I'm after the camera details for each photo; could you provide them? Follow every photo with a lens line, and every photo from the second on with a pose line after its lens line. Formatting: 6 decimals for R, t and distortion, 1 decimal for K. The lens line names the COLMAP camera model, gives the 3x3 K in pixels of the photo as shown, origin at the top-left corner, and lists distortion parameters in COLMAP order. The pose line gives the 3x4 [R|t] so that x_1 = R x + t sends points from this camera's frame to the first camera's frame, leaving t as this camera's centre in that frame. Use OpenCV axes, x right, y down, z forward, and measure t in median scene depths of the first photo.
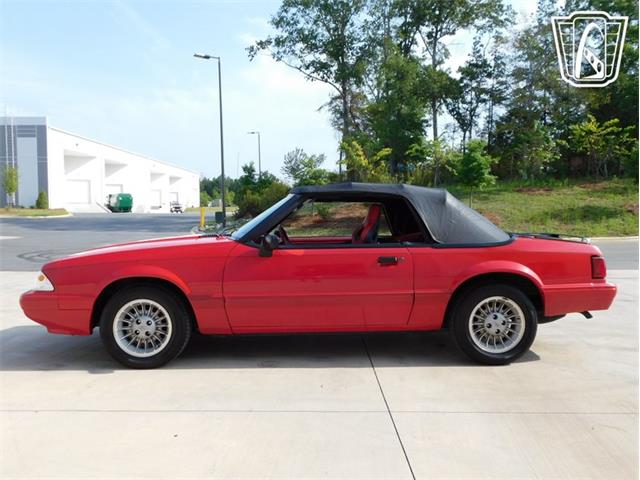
lens RADIAL K [[520.3, 0, 315.2], [0, 520.3, 238.8], [0, 0, 1]] dist [-0.011213, 0.021520]
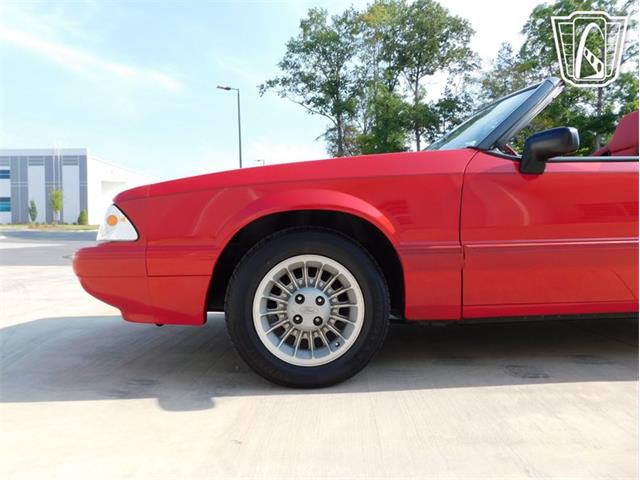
lens RADIAL K [[420.1, 0, 318.7], [0, 420.1, 241.6], [0, 0, 1]] dist [-0.072132, 0.052726]
pose [[0.999277, -0.008585, 0.037028, -0.033060], [0.009422, 0.999703, -0.022486, 0.010962], [-0.036824, 0.022819, 0.999061, 0.056493]]
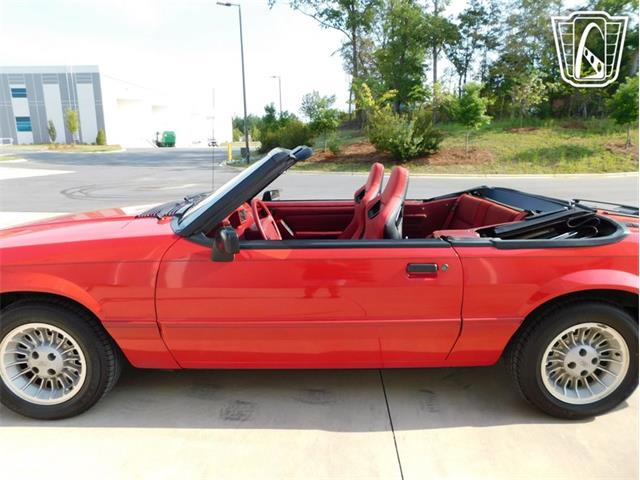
lens RADIAL K [[420.1, 0, 317.5], [0, 420.1, 239.7], [0, 0, 1]] dist [-0.072132, 0.052726]
pose [[0.999645, 0.005996, -0.025973, 0.002991], [-0.001494, 0.985443, 0.170002, -0.007270], [0.026614, -0.169902, 0.985101, 0.051141]]
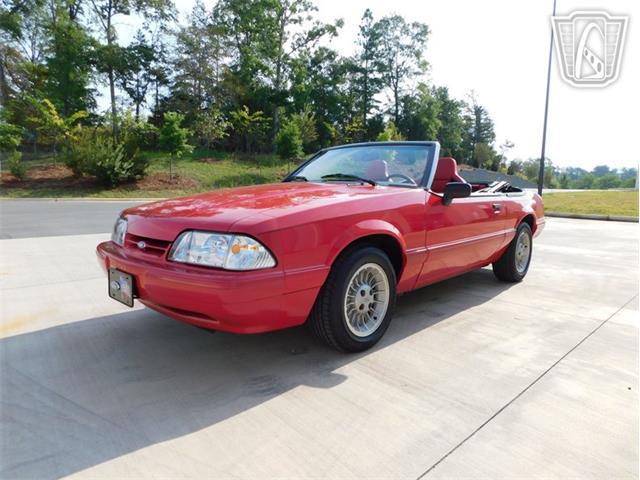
lens RADIAL K [[420.1, 0, 318.3], [0, 420.1, 236.8], [0, 0, 1]] dist [-0.072132, 0.052726]
pose [[0.713725, -0.069806, 0.696938, -0.080566], [0.008130, 0.995780, 0.091413, 0.001746], [-0.700378, -0.059578, 0.711281, 0.059323]]
